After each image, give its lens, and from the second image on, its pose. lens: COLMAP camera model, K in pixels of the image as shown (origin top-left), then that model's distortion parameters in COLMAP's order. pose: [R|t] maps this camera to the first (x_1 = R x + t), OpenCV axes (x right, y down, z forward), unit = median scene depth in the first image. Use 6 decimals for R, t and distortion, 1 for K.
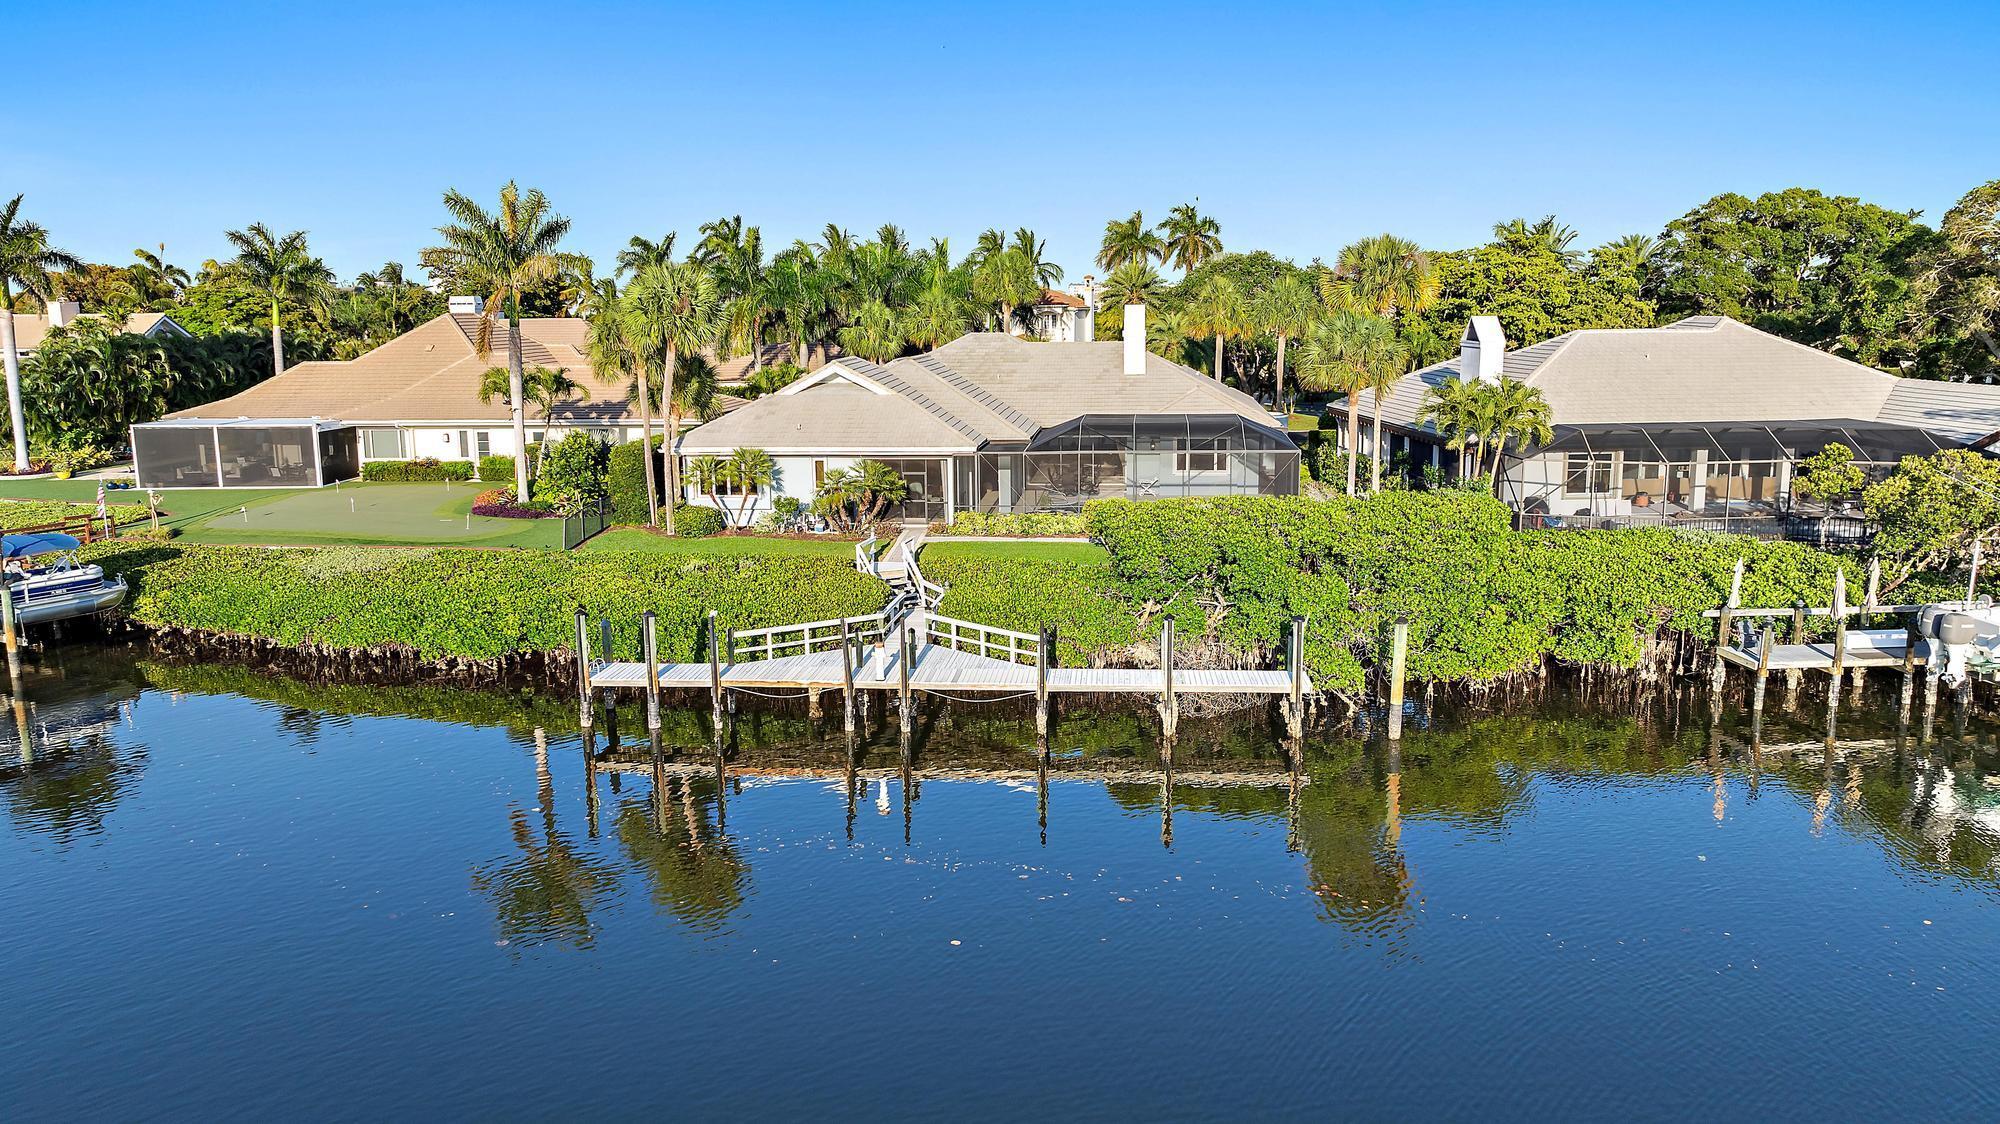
lens RADIAL K [[1426.9, 0, 976.2], [0, 1426.9, 566.8], [0, 0, 1]] dist [-0.031556, 0.002523]
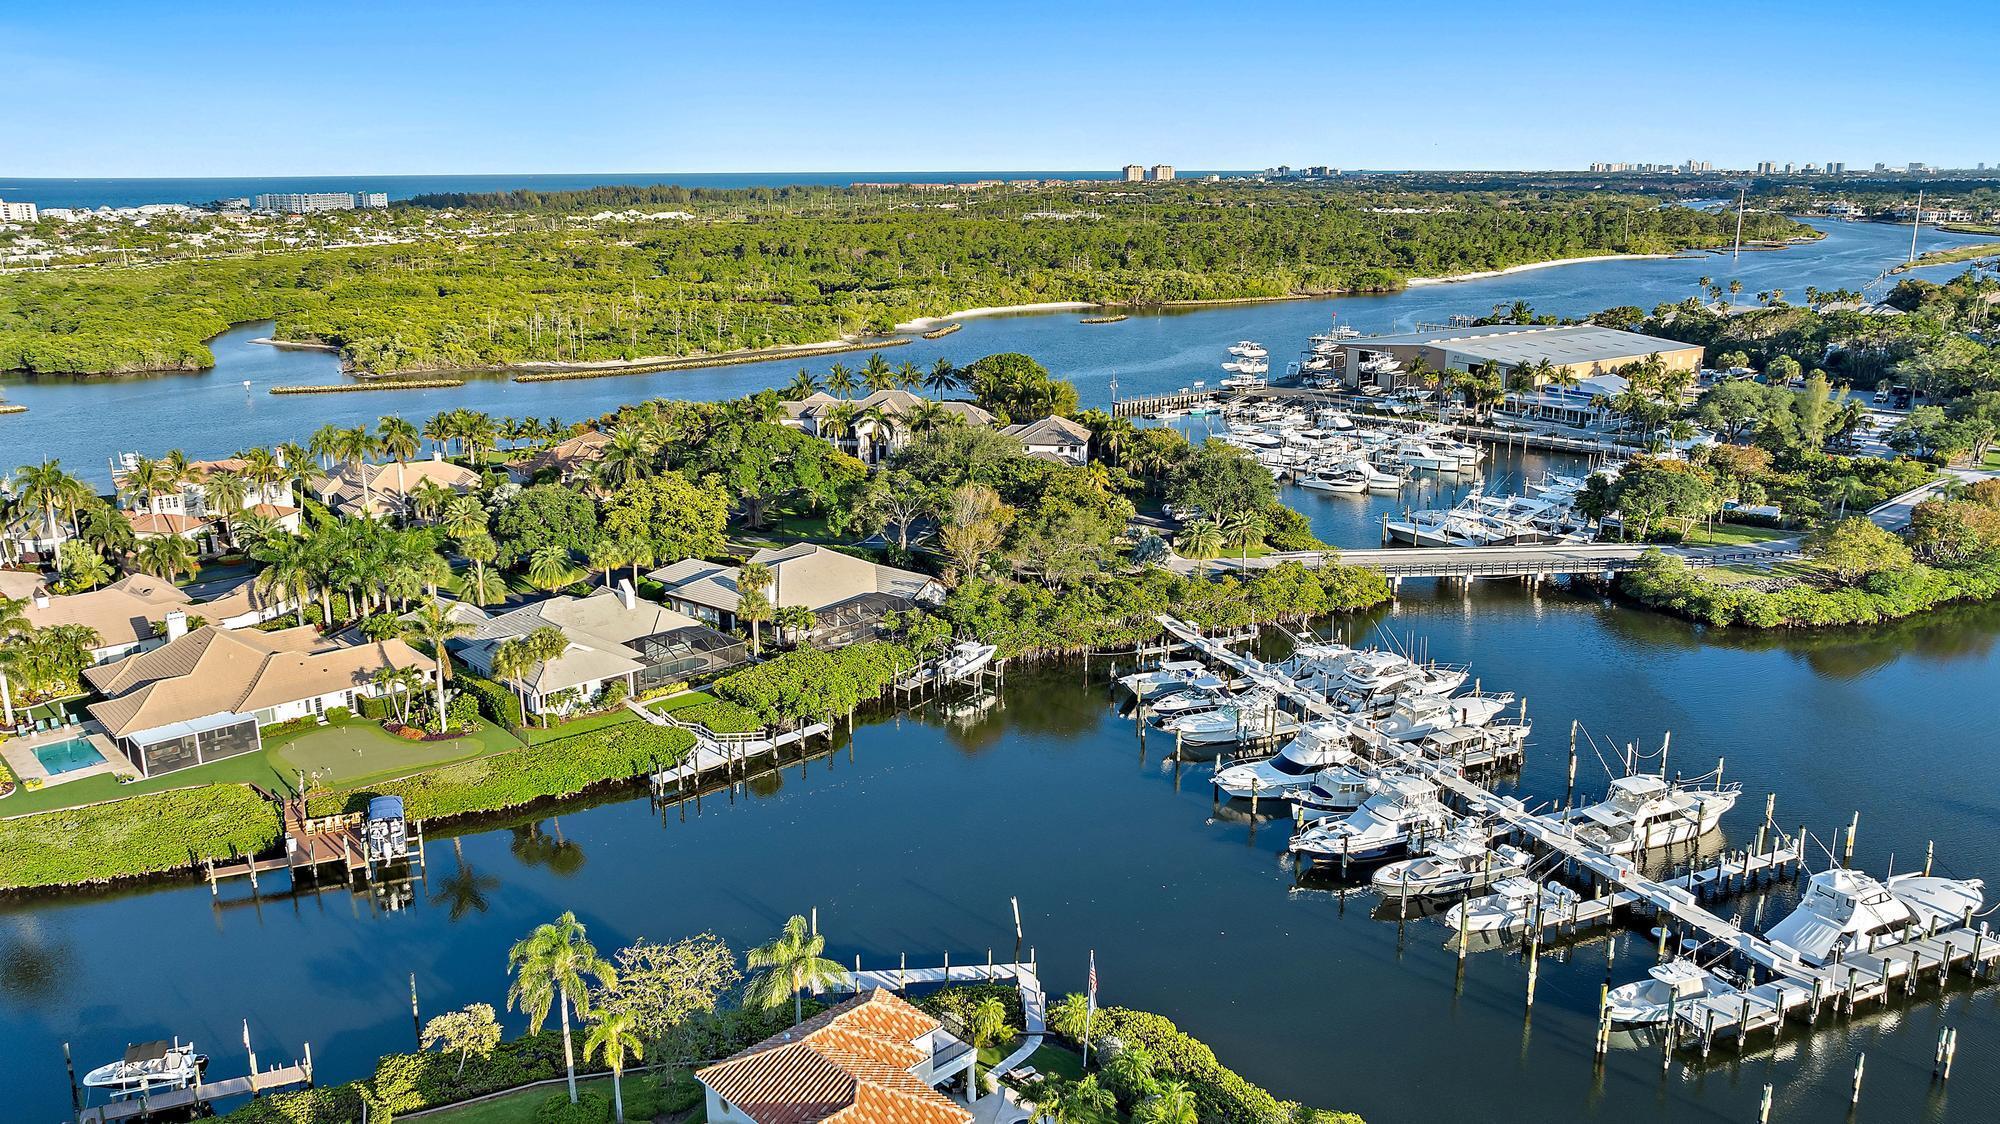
lens RADIAL K [[1416.7, 0, 994.8], [0, 1416.7, 553.9], [0, 0, 1]] dist [-0.053124, 0.054516]
pose [[0.648757, -0.178135, 0.739853, -1.459399], [0.133755, 0.983774, 0.119578, -0.506831], [-0.749149, 0.021382, 0.662056, -1.222033]]
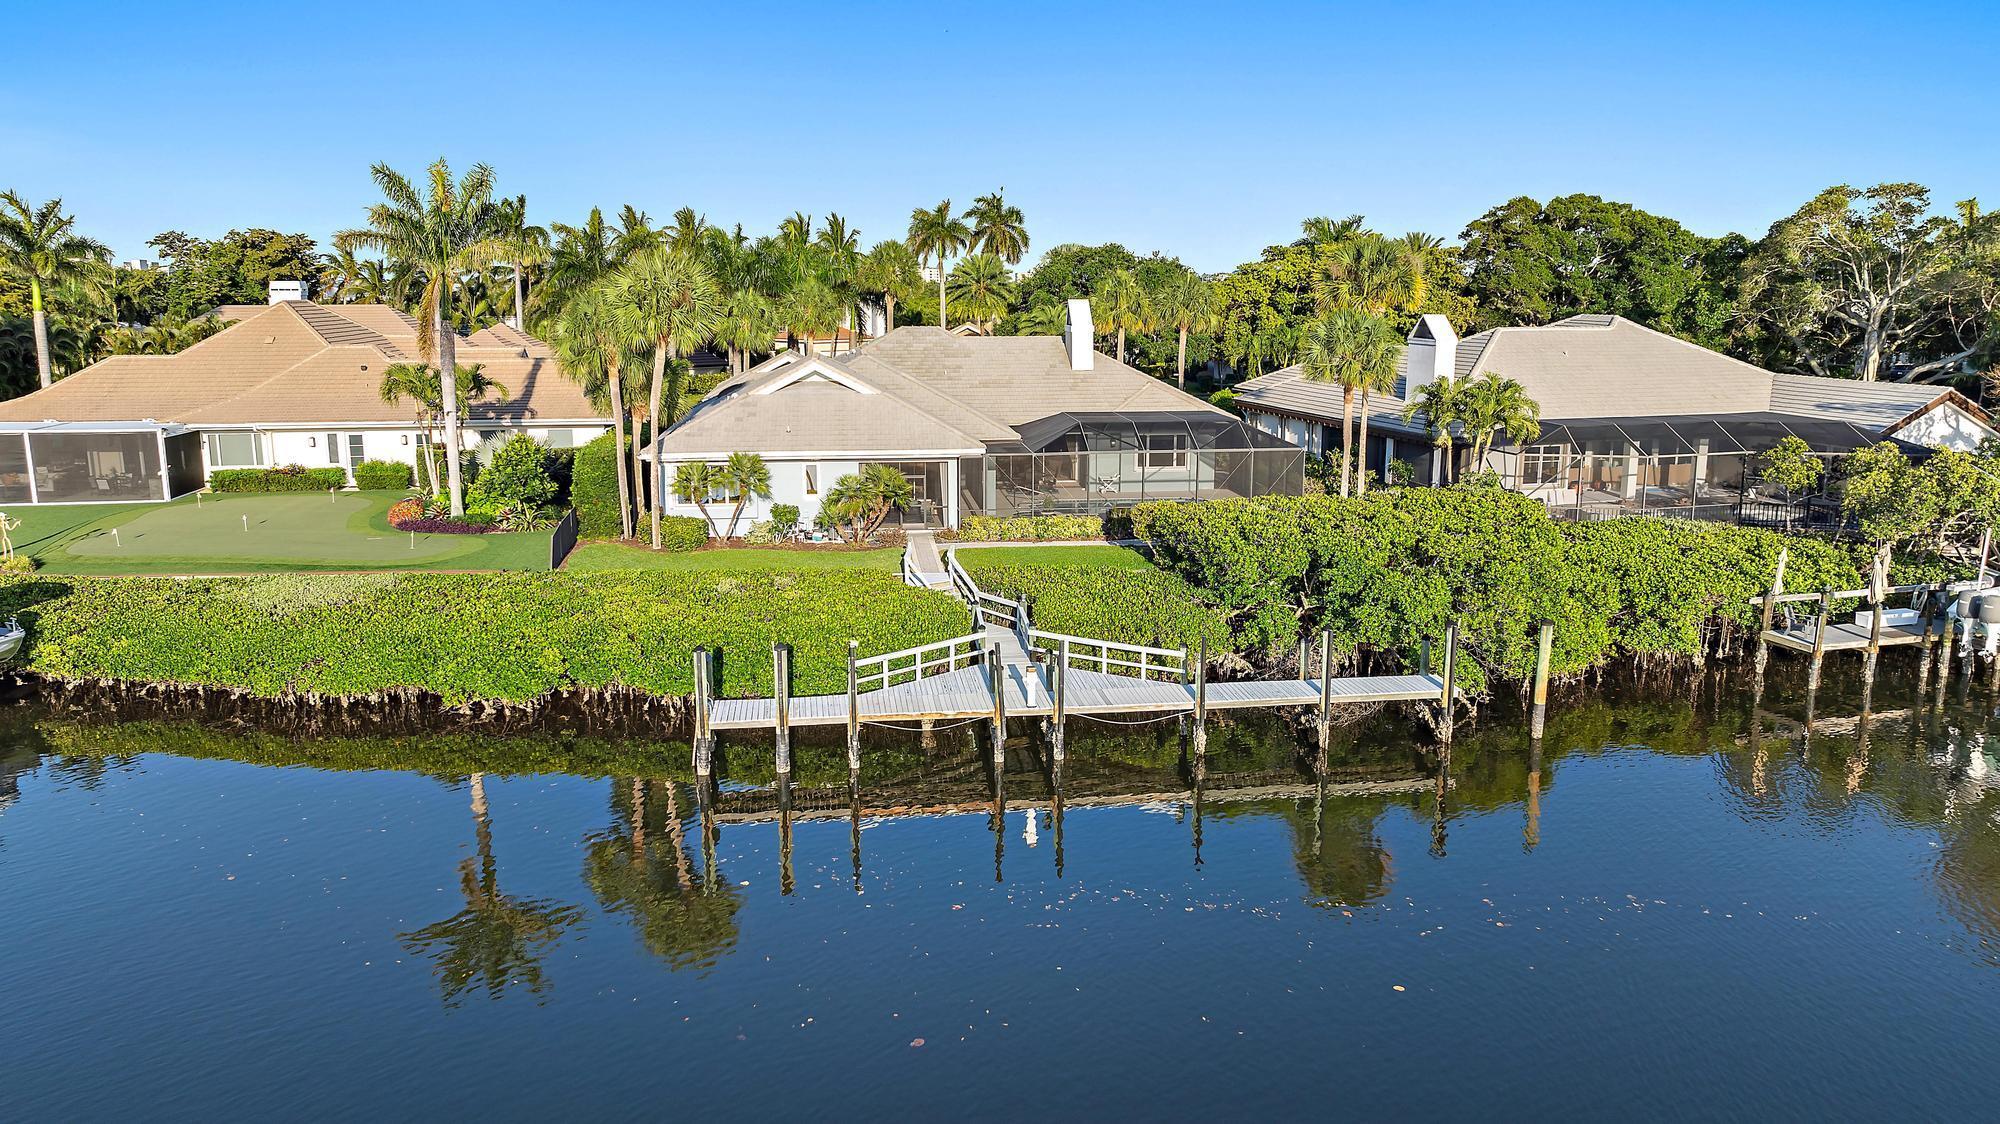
lens RADIAL K [[1416.7, 0, 994.8], [0, 1416.7, 553.9], [0, 0, 1]] dist [-0.053124, 0.054516]
pose [[0.975548, -0.029842, 0.217752, -0.198273], [0.029024, 0.999555, 0.006954, -0.019183], [-0.217862, -0.000464, 0.975979, 0.065972]]
